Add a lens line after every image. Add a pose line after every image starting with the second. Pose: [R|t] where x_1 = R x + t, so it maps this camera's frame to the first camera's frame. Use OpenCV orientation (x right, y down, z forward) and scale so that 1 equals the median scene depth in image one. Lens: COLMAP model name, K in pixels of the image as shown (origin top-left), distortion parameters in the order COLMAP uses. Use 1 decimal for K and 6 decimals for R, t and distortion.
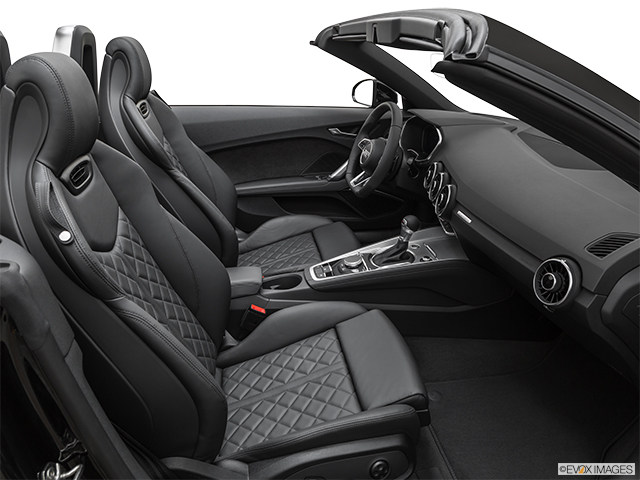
lens RADIAL K [[476.4, 0, 320.0], [0, 476.4, 240.0], [0, 0, 1]] dist [-0.001207, 0.000698]
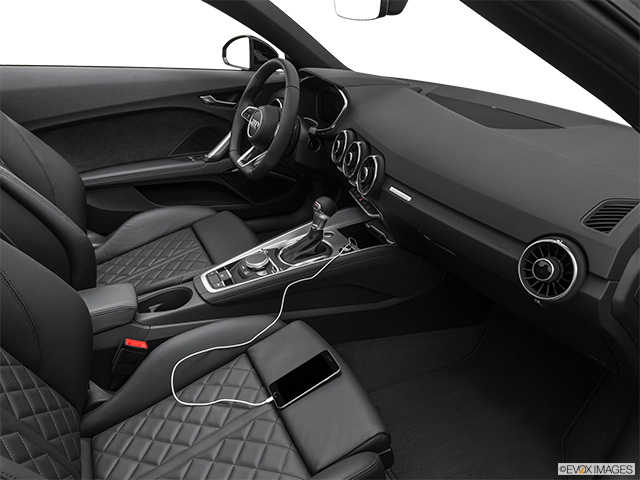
lens RADIAL K [[476.4, 0, 320.0], [0, 476.4, 240.0], [0, 0, 1]] dist [-0.001207, 0.000698]
pose [[0.956237, -0.098822, 0.275401, -0.042528], [0.089149, 0.994887, 0.047455, -0.017269], [-0.278683, -0.020827, 0.960157, 0.216967]]
